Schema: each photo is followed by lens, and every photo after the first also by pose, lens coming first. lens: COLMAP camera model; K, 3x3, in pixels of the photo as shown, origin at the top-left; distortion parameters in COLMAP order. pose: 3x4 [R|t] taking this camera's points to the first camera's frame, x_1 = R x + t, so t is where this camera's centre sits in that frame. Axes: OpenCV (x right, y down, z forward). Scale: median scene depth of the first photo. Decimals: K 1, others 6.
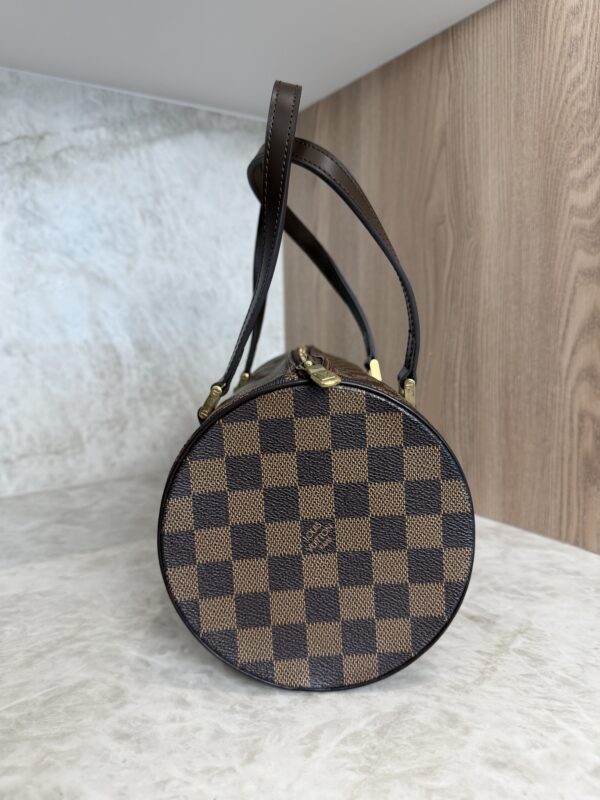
lens RADIAL K [[583.8, 0, 302.3], [0, 583.8, 402.4], [0, 0, 1]] dist [-0.017902, -0.003405]
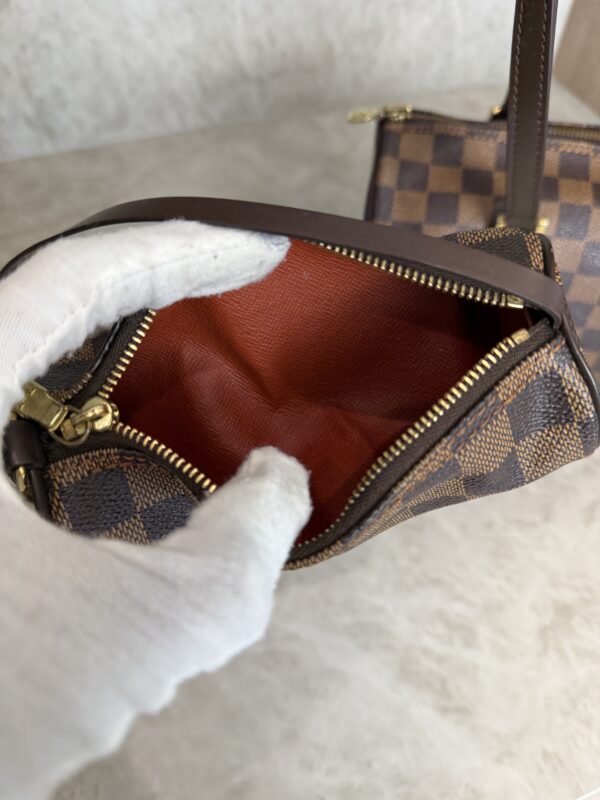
lens RADIAL K [[596.7, 0, 304.4], [0, 596.7, 399.5], [0, 0, 1]] dist [-0.050770, -0.001320]
pose [[0.968304, 0.219684, -0.118858, -0.304831], [-0.067934, 0.689550, 0.721045, -0.322575], [0.240360, -0.690116, 0.682618, 0.037080]]
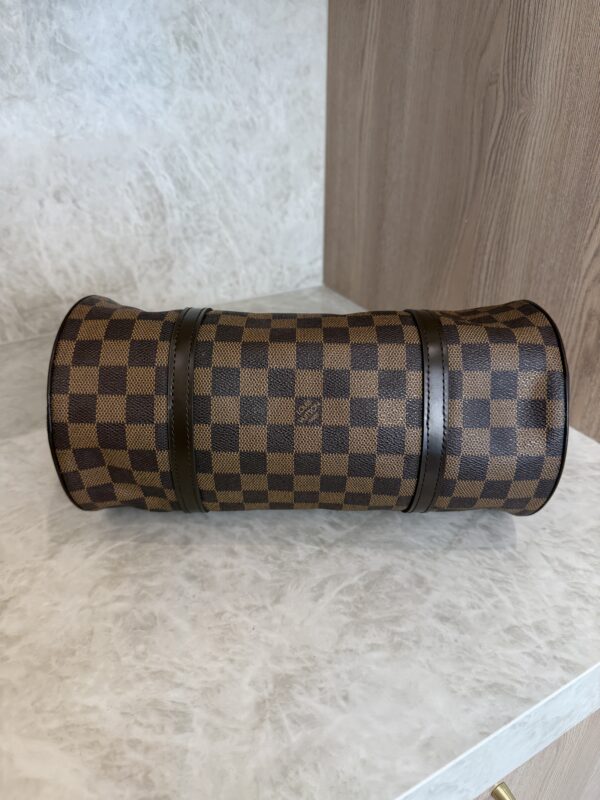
lens RADIAL K [[580.2, 0, 303.9], [0, 580.2, 399.1], [0, 0, 1]] dist [-0.019041, -0.003218]
pose [[0.996912, 0.054967, -0.056082, 0.018488], [-0.028583, 0.919177, 0.392805, -0.245204], [0.073141, -0.389989, 0.917910, -0.087063]]
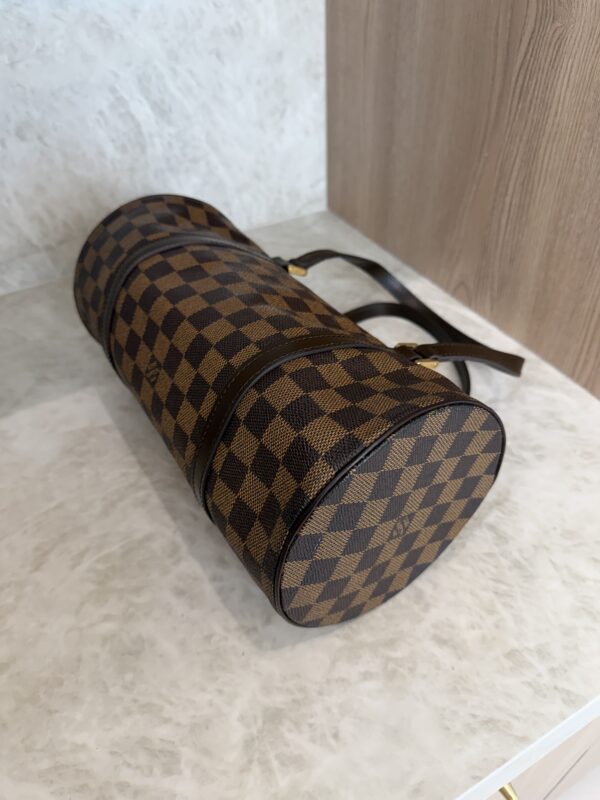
lens RADIAL K [[584.7, 0, 300.0], [0, 584.7, 400.0], [0, 0, 1]] dist [-0.034598, 0.006474]
pose [[0.995491, 0.048691, -0.081402, 0.043362], [0.005486, 0.827197, 0.561885, -0.353186], [0.094695, -0.559798, 0.823200, 0.068996]]
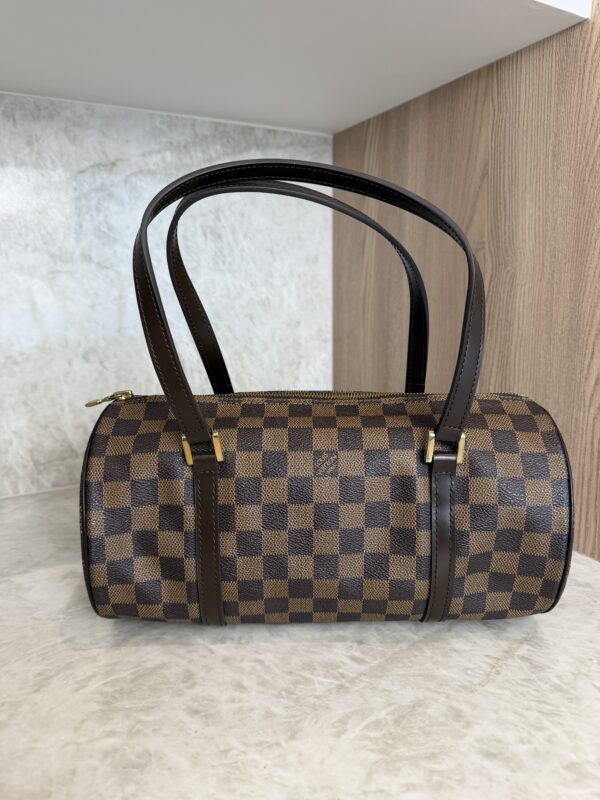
lens RADIAL K [[578.5, 0, 305.5], [0, 578.5, 404.7], [0, 0, 1]] dist [-0.009688, -0.004956]
pose [[0.996469, 0.021699, -0.081113, 0.014048], [-0.016567, 0.997850, 0.063410, -0.107652], [0.082315, -0.061843, 0.994686, -0.119386]]
